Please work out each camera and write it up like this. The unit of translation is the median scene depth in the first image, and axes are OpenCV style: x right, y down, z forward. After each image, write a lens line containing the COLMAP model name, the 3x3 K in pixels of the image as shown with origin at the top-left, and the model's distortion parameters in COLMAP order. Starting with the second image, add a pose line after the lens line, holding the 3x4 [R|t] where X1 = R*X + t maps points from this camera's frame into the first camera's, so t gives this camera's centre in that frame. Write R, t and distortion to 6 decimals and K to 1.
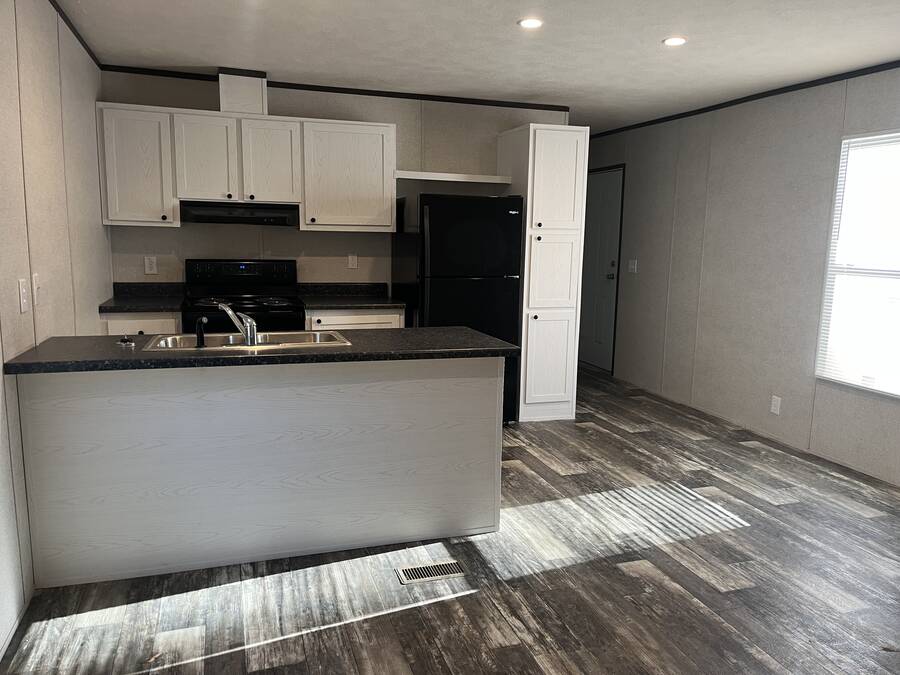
lens RADIAL K [[684.7, 0, 450.0], [0, 684.7, 338.4], [0, 0, 1]] dist [0.063085, -0.072443]
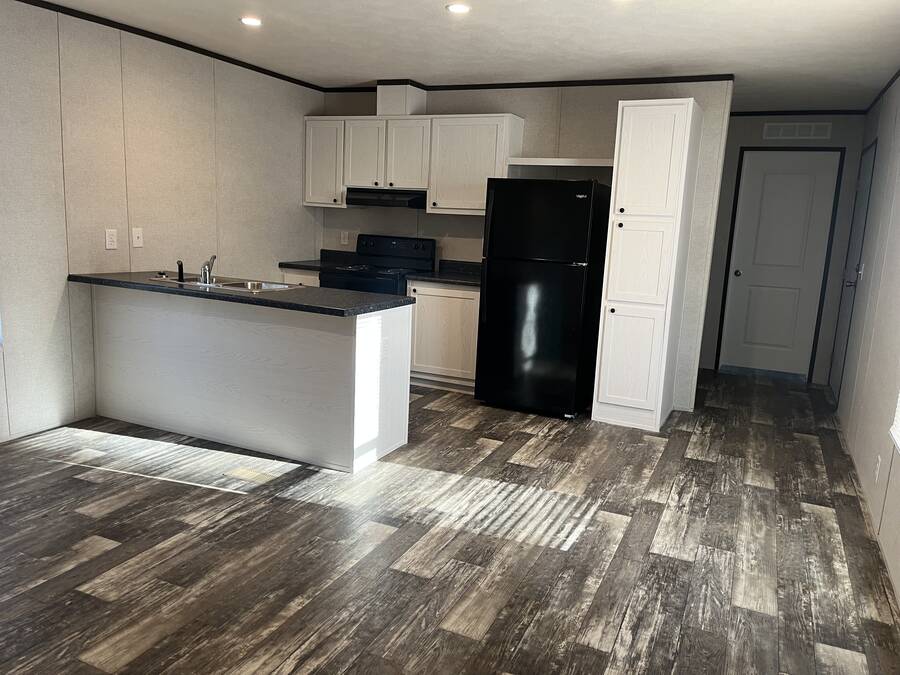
lens RADIAL K [[684.7, 0, 453.9], [0, 684.7, 338.4], [0, 0, 1]] dist [0.063085, -0.072443]
pose [[0.732915, 0.136626, -0.666460, 0.661254], [-0.136146, 0.989266, 0.053080, -0.015480], [0.666558, 0.051833, 0.743649, 0.189672]]
